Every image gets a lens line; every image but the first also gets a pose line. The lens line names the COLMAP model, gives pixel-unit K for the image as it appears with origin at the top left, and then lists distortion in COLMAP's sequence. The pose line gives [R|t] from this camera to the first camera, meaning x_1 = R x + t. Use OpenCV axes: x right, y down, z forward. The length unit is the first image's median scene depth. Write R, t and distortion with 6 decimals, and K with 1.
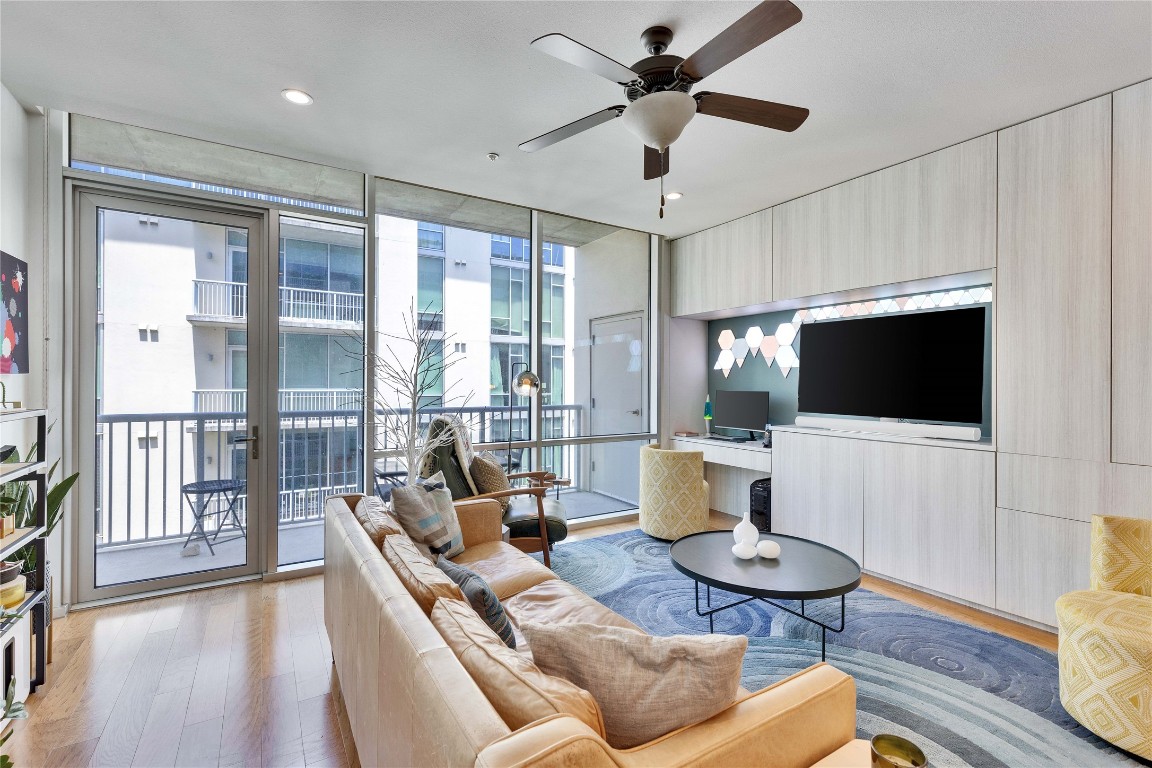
lens RADIAL K [[516.3, 0, 575.0], [0, 516.3, 391.9], [0, 0, 1]] dist [0.002716, -0.001017]
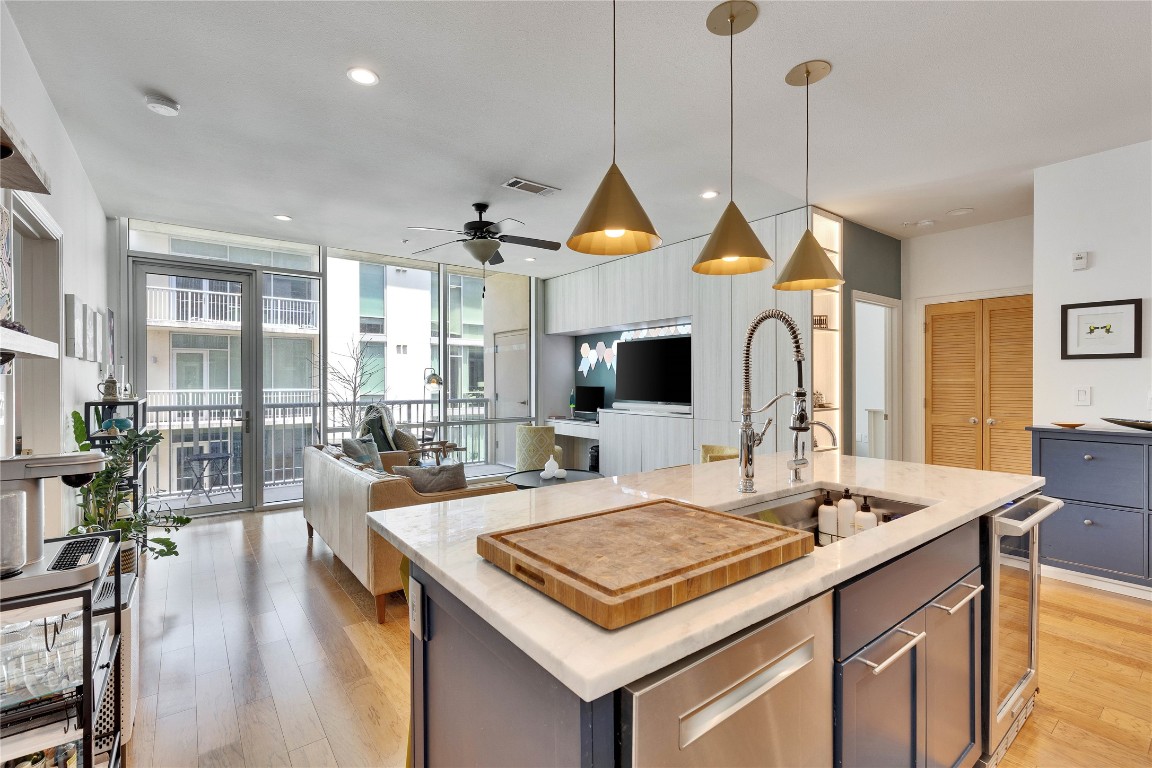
lens RADIAL K [[516.3, 0, 576.7], [0, 516.3, 386.9], [0, 0, 1]] dist [0.002716, -0.001017]
pose [[0.995067, -0.007957, 0.098889, 0.142179], [0.008601, 0.999944, -0.006085, 0.008187], [-0.098835, 0.006905, 0.995080, -0.439558]]
